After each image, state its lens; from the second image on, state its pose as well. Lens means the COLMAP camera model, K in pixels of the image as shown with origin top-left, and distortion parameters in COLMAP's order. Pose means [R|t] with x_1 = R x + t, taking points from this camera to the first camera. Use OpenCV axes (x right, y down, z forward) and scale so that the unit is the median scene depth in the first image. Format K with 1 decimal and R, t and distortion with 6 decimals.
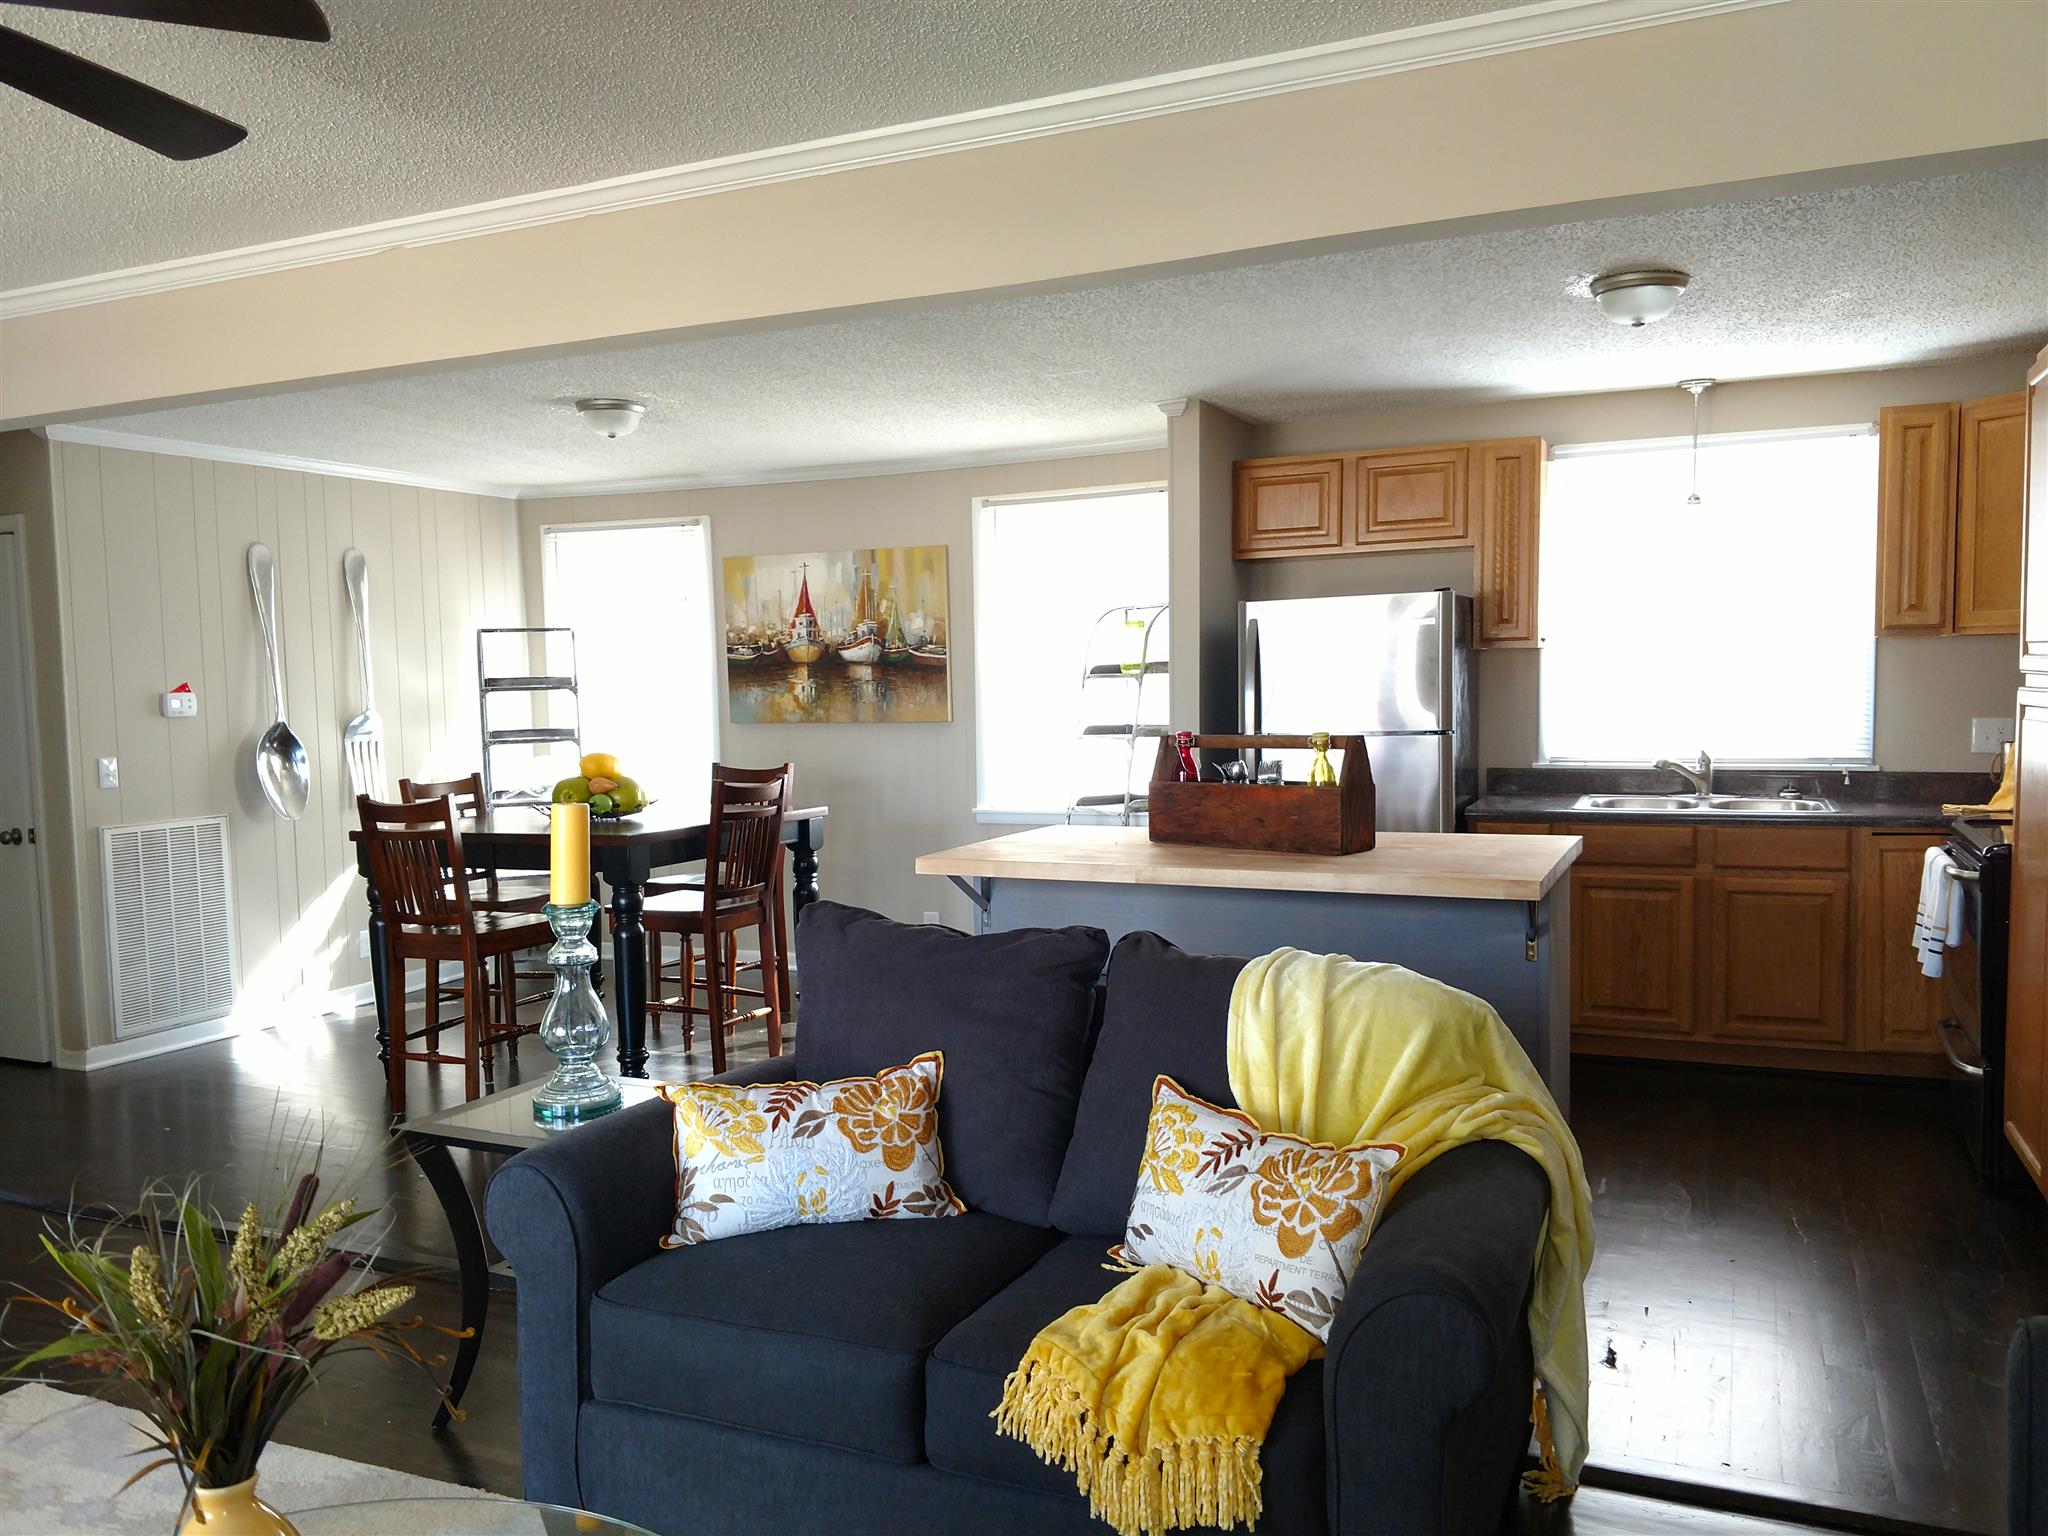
lens RADIAL K [[1540.8, 0, 974.7], [0, 1540.8, 809.2], [0, 0, 1]] dist [0.056823, -0.057683]
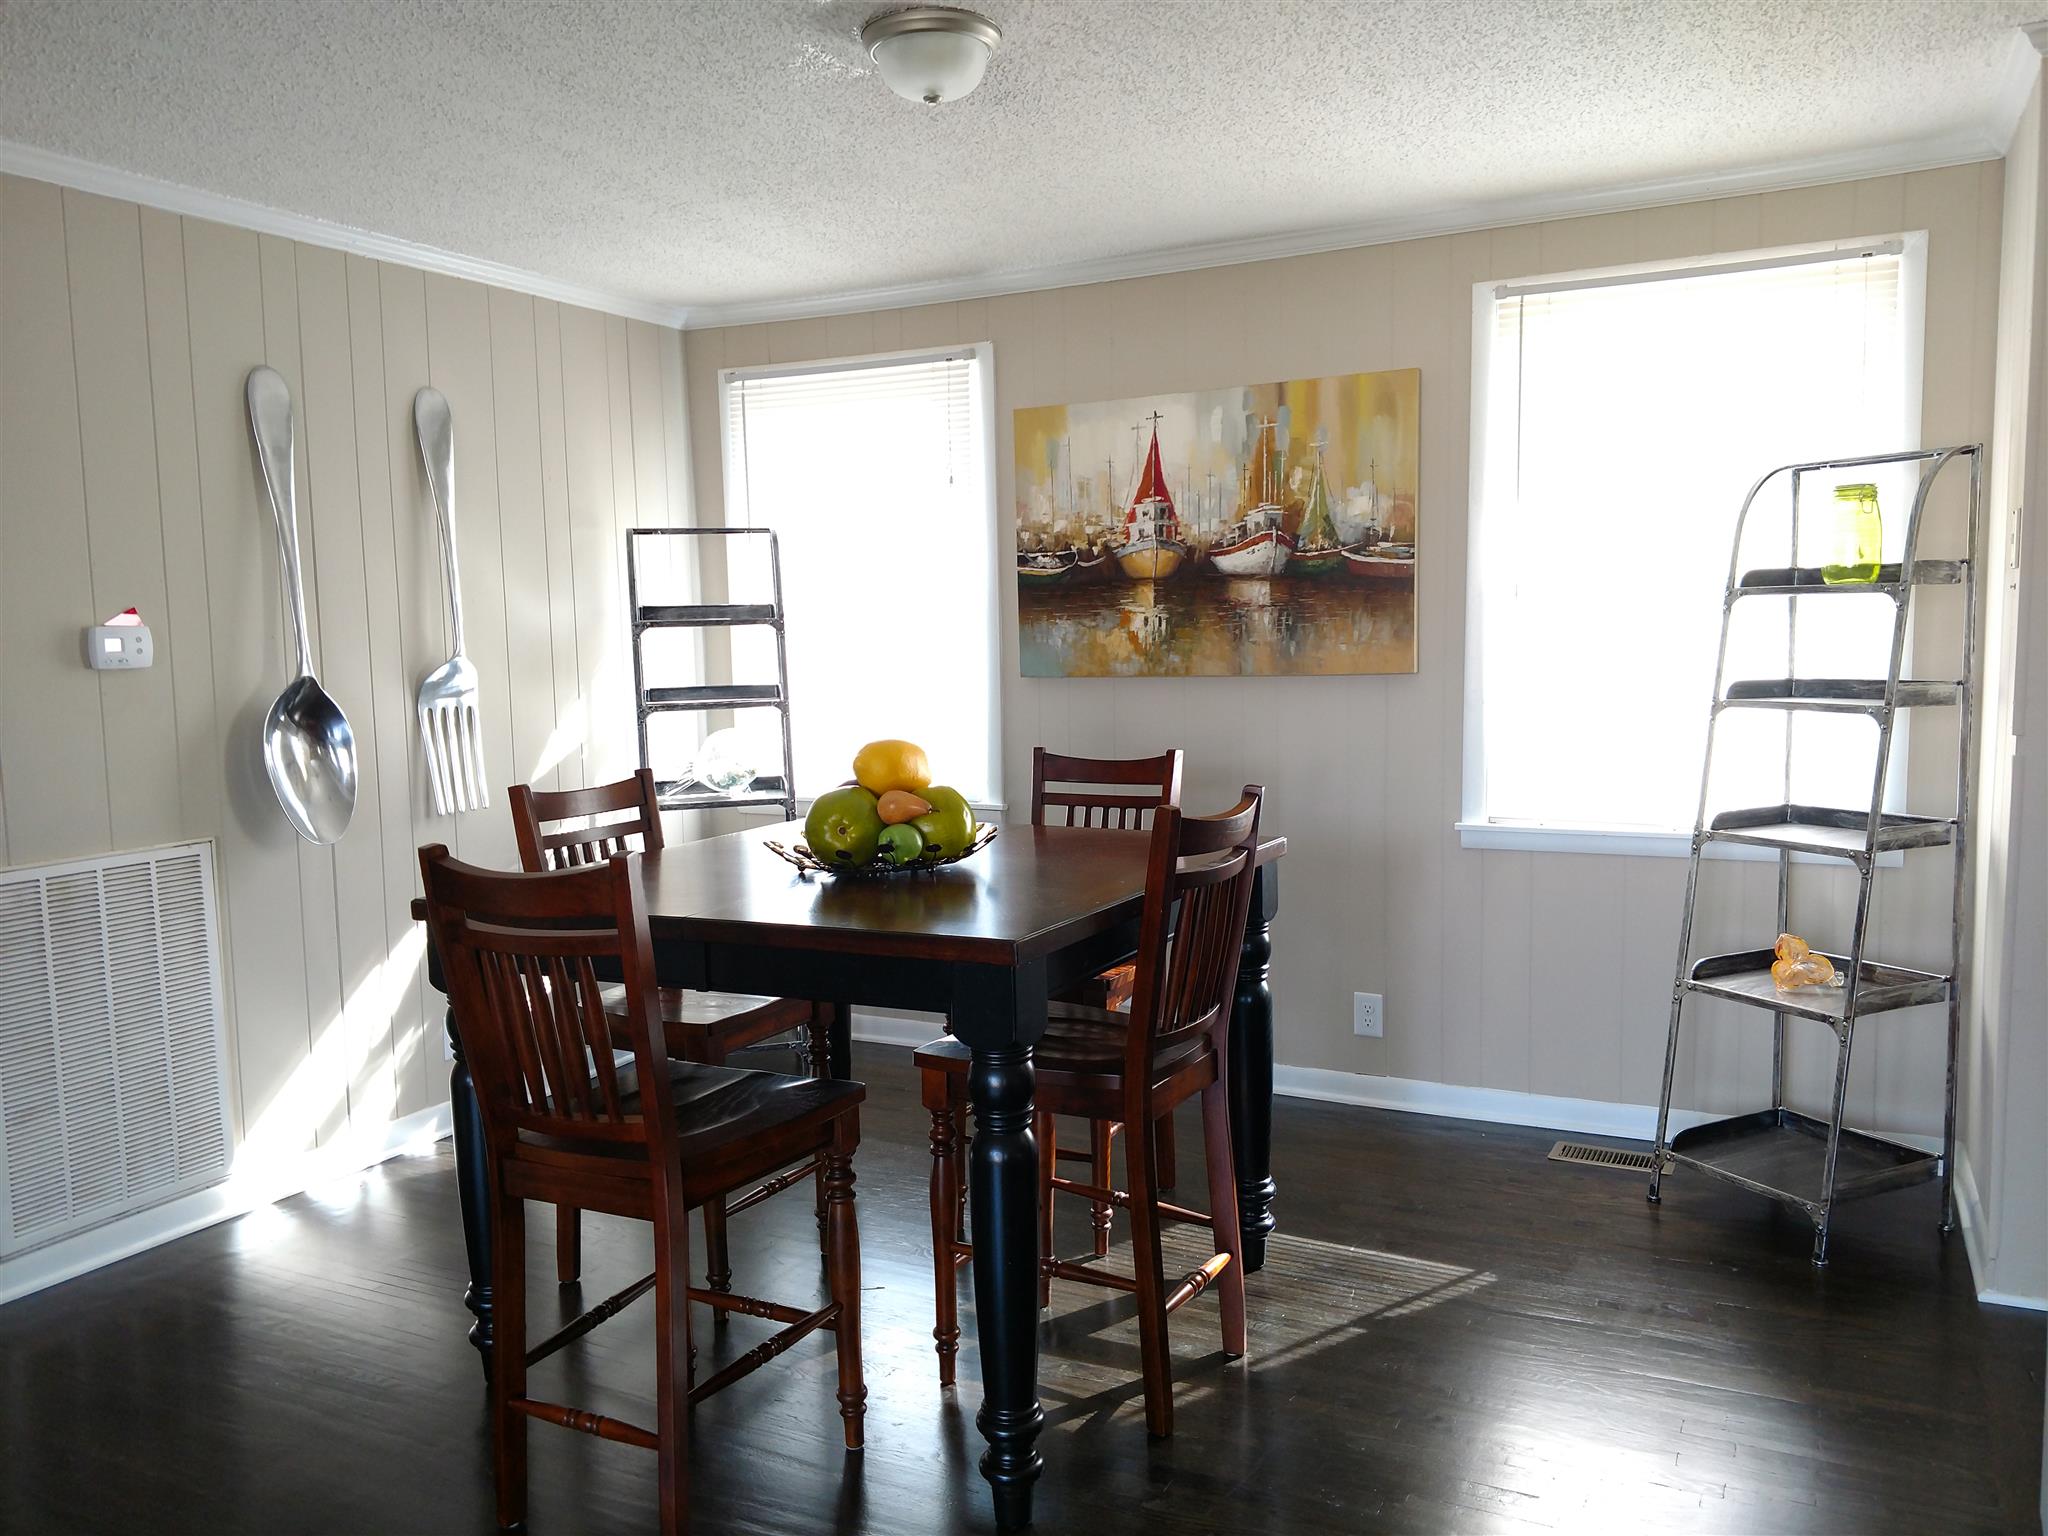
lens RADIAL K [[1540.8, 0, 974.8], [0, 1540.8, 781.7], [0, 0, 1]] dist [0.056823, -0.057683]
pose [[0.998334, 0.003335, -0.057607, -0.174362], [-0.002419, 0.999870, 0.015968, -0.028677], [0.057653, -0.015802, 0.998212, 0.462914]]
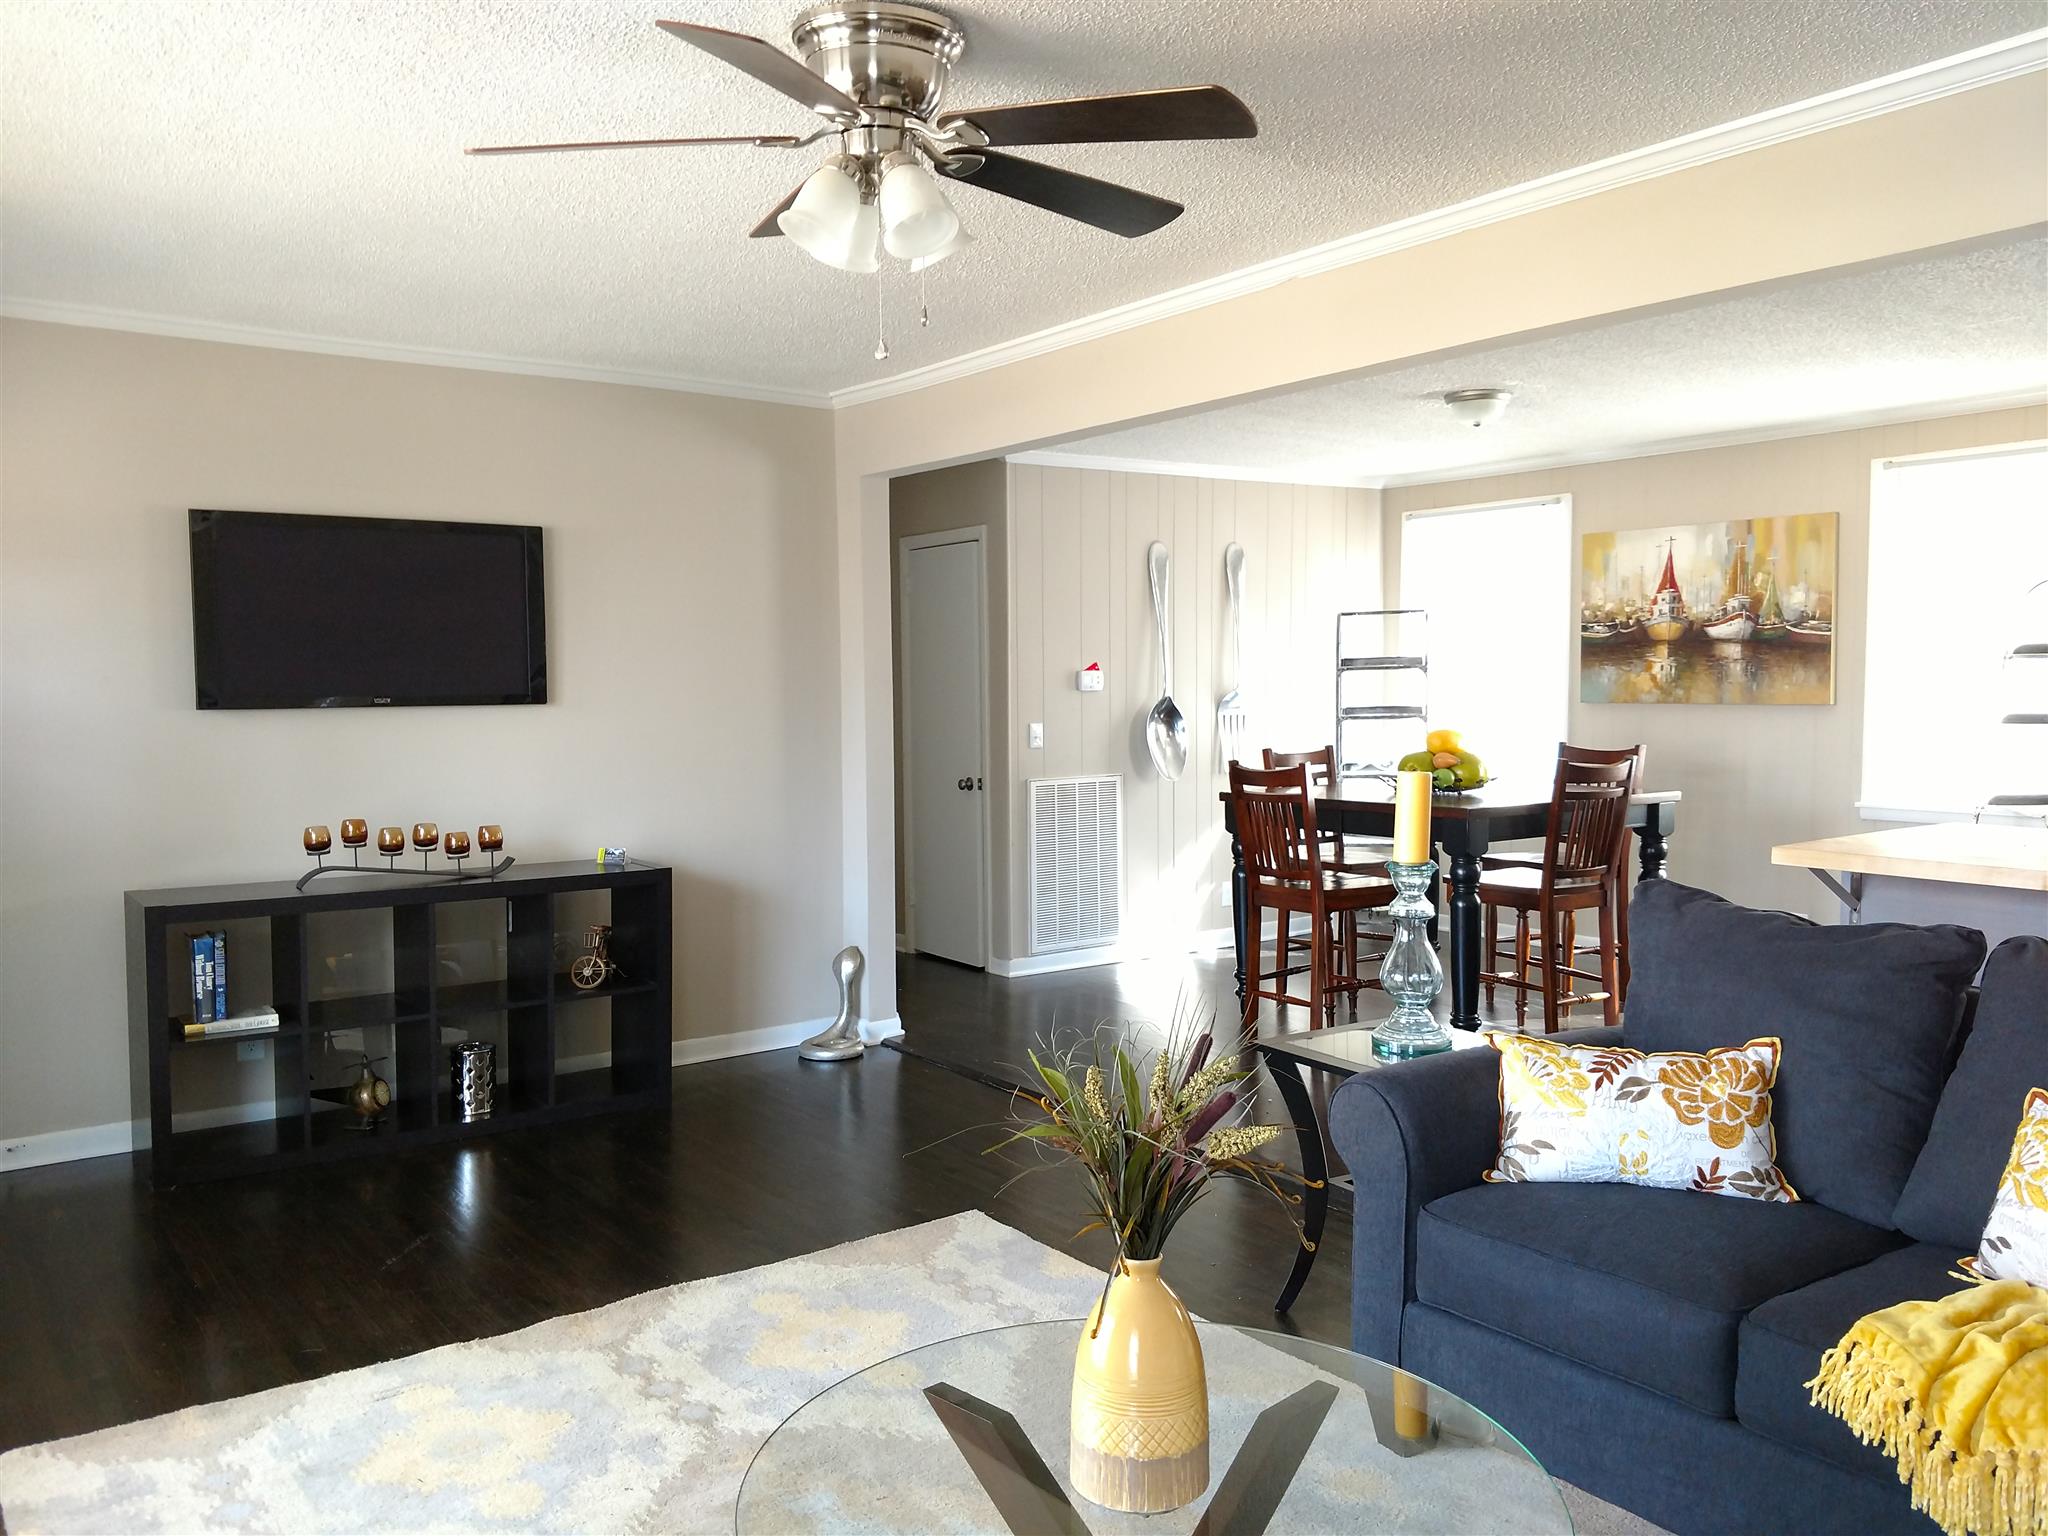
lens RADIAL K [[1540.8, 0, 1018.2], [0, 1540.8, 795.2], [0, 0, 1]] dist [0.056823, -0.057683]
pose [[0.874269, 0.047684, -0.483094, 0.012008], [-0.044329, 0.998848, 0.018369, 0.001704], [0.483413, 0.005356, 0.875376, -0.053237]]
